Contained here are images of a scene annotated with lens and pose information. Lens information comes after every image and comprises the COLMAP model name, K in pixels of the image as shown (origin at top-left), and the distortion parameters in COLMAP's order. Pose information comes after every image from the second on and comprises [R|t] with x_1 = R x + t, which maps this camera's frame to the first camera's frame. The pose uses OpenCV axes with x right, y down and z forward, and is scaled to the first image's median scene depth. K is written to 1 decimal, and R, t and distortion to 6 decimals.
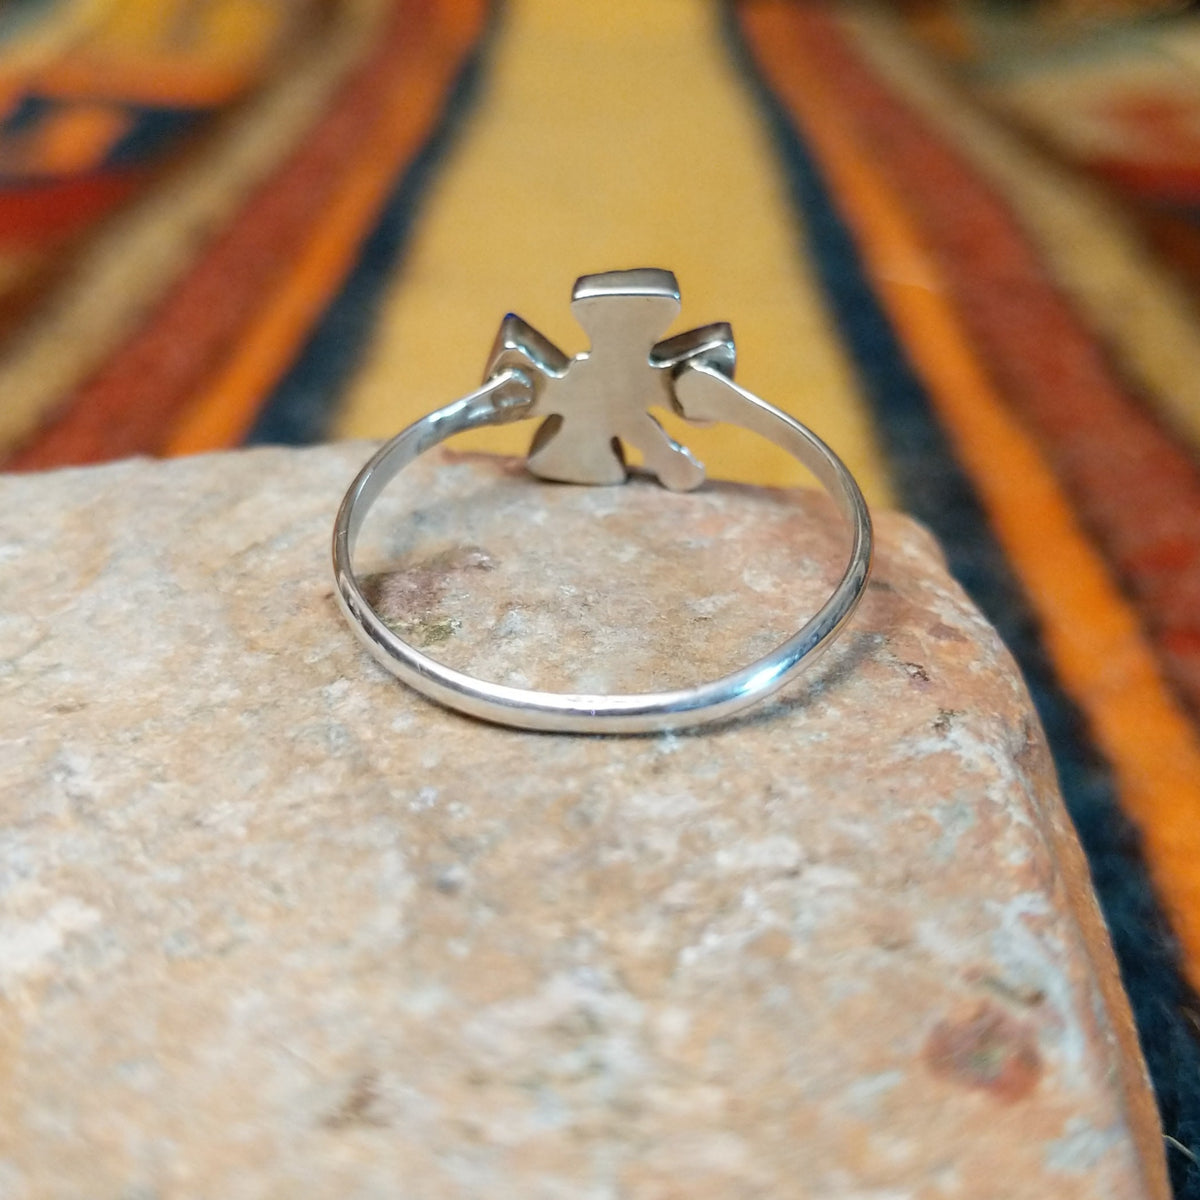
lens RADIAL K [[1946.2, 0, 592.6], [0, 1946.2, 600.0], [0, 0, 1]] dist [0.012245, 0.000000]
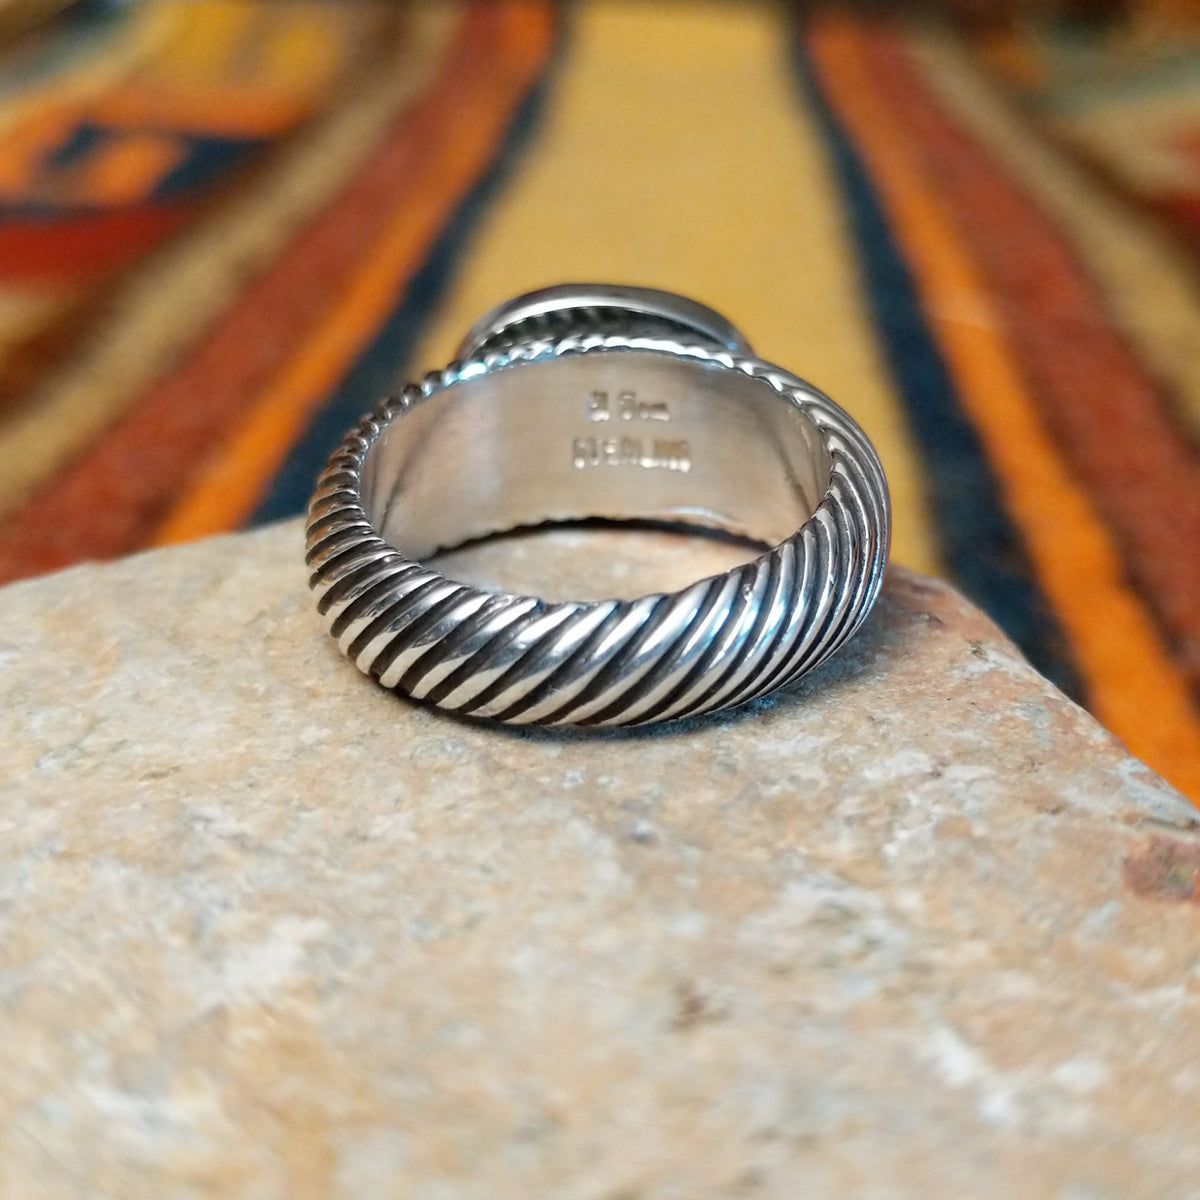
lens RADIAL K [[1946.2, 0, 608.1], [0, 1946.2, 596.8], [0, 0, 1]] dist [0.012245, 0.000000]
pose [[0.955266, -0.140893, 0.260032, -0.346586], [0.167726, 0.982252, -0.083952, 0.103380], [-0.243588, 0.123811, 0.961944, -0.024880]]
